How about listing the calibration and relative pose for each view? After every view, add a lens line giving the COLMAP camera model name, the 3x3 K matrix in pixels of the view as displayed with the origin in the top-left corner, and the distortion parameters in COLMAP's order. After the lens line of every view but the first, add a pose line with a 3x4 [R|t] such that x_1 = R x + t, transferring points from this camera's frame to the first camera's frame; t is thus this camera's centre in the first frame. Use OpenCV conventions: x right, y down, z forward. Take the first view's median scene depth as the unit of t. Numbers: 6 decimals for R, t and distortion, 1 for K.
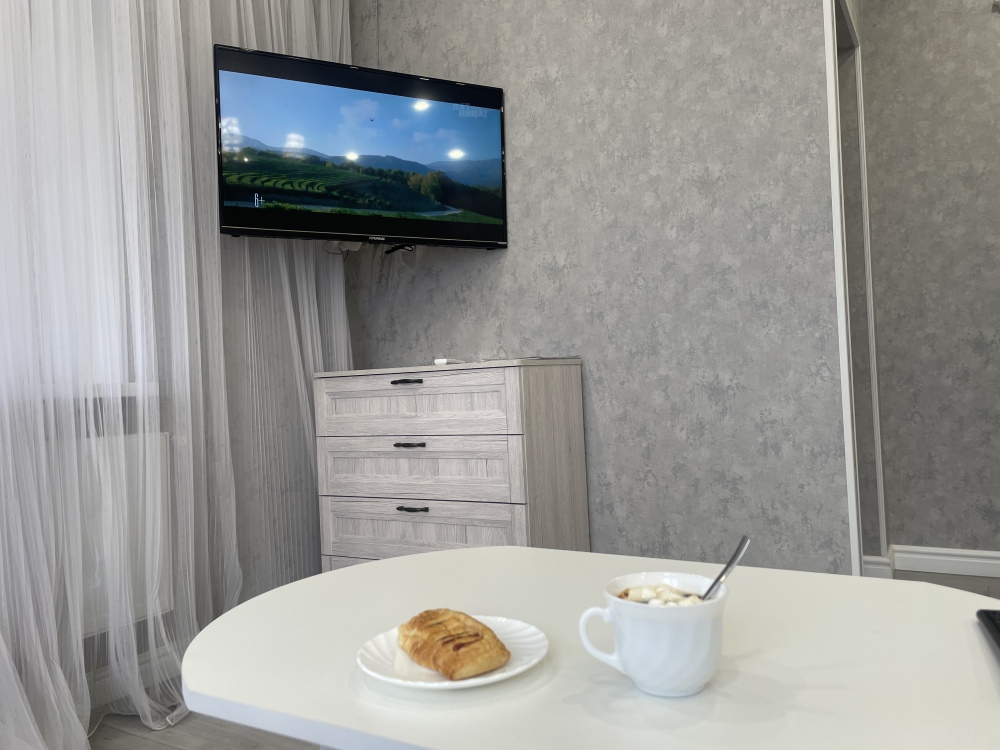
lens RADIAL K [[767.8, 0, 494.5], [0, 767.8, 375.0], [0, 0, 1]] dist [0.050249, -0.056968]
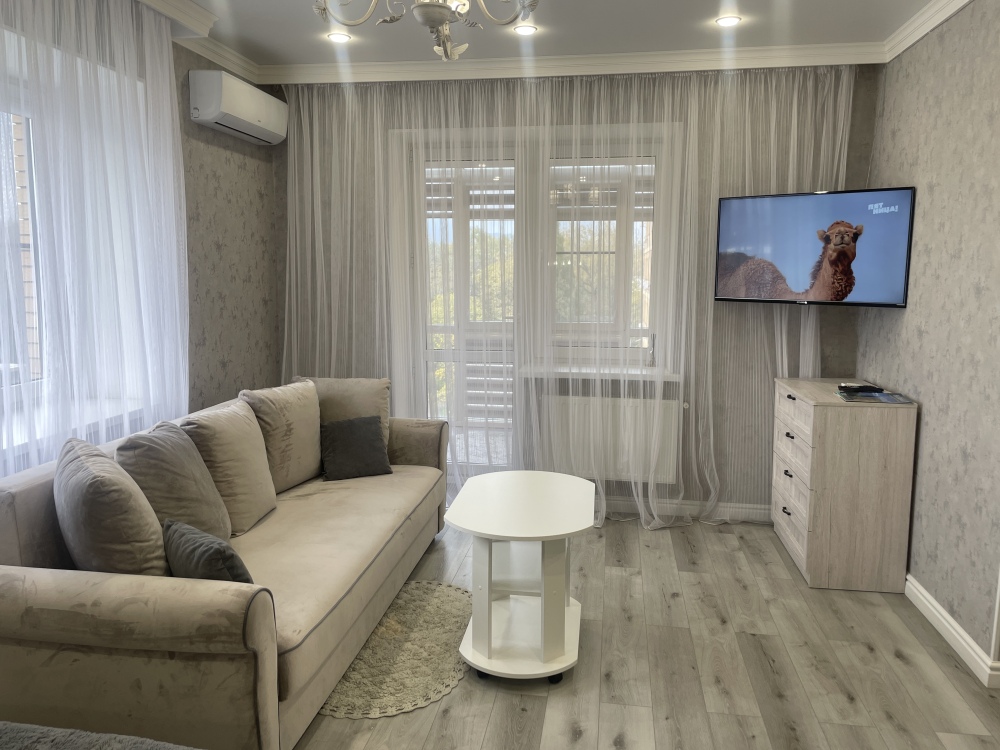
lens RADIAL K [[767.8, 0, 495.9], [0, 767.8, 366.0], [0, 0, 1]] dist [0.050249, -0.056968]
pose [[0.391046, 0.163940, -0.905653, 1.065753], [-0.023522, 0.985467, 0.168232, -0.303225], [0.920071, -0.044484, 0.389219, -0.190936]]
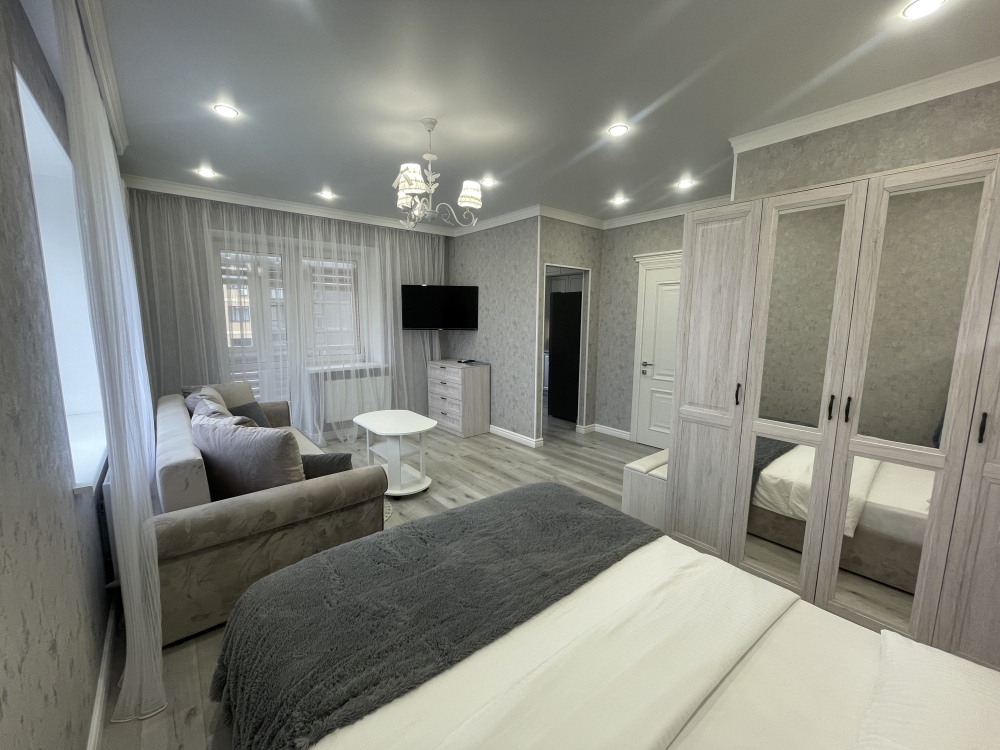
lens RADIAL K [[404.7, 0, 503.7], [0, 404.7, 373.9], [0, 0, 1]] dist [-0.003294, -0.000180]
pose [[0.951362, 0.095590, -0.292870, 0.786174], [-0.051827, 0.986755, 0.153713, -0.289687], [0.303684, -0.131058, 0.943716, -0.871396]]
